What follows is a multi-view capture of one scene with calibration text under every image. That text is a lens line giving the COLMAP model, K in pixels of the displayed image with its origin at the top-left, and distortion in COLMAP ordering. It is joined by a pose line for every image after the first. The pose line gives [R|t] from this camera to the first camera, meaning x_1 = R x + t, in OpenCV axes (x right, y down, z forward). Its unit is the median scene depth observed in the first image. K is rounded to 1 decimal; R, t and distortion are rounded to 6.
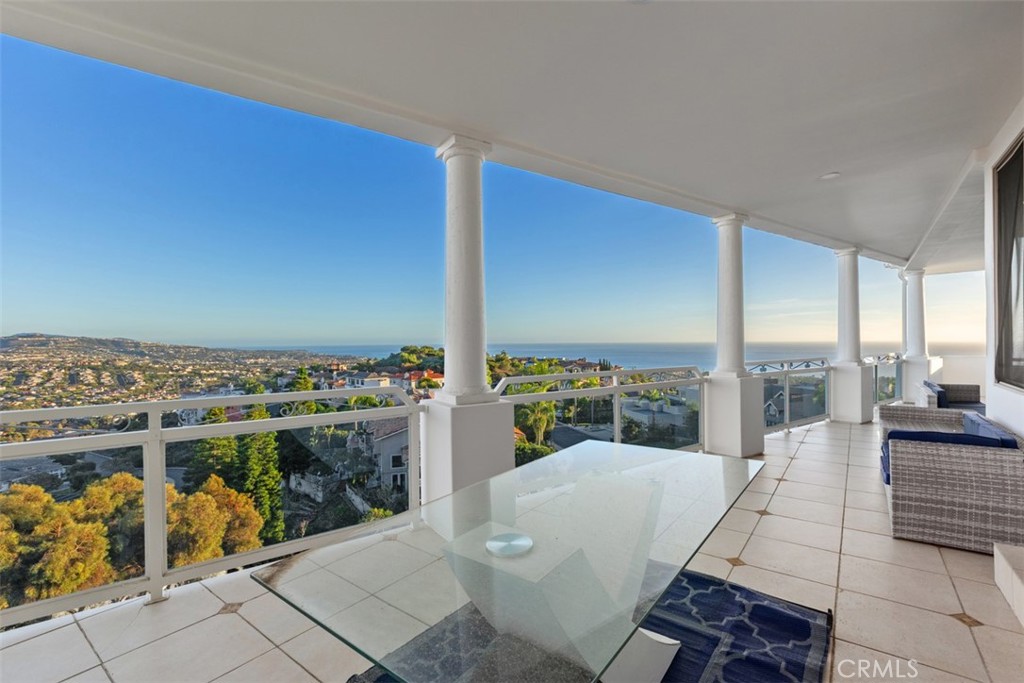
lens RADIAL K [[459.1, 0, 518.3], [0, 459.1, 345.6], [0, 0, 1]] dist [0.004371, -0.001195]
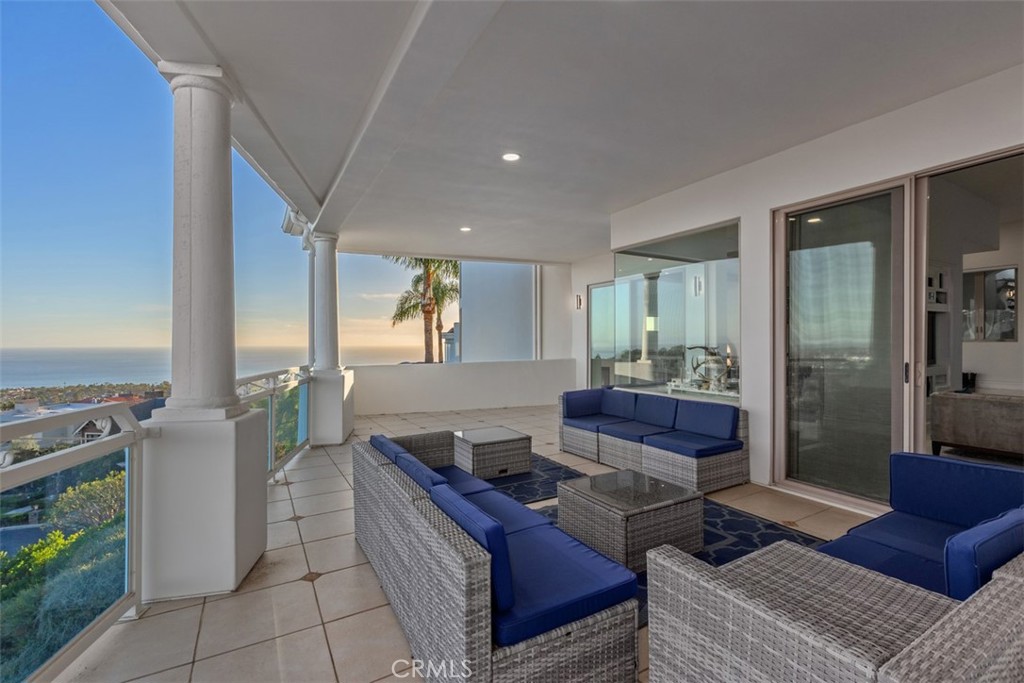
lens RADIAL K [[459.1, 0, 521.5], [0, 459.1, 338.3], [0, 0, 1]] dist [0.004371, -0.001195]
pose [[0.392585, 0.014078, 0.919608, 0.420286], [0.010190, 0.999755, -0.019655, -0.006317], [-0.919659, 0.017087, 0.392345, 0.548647]]
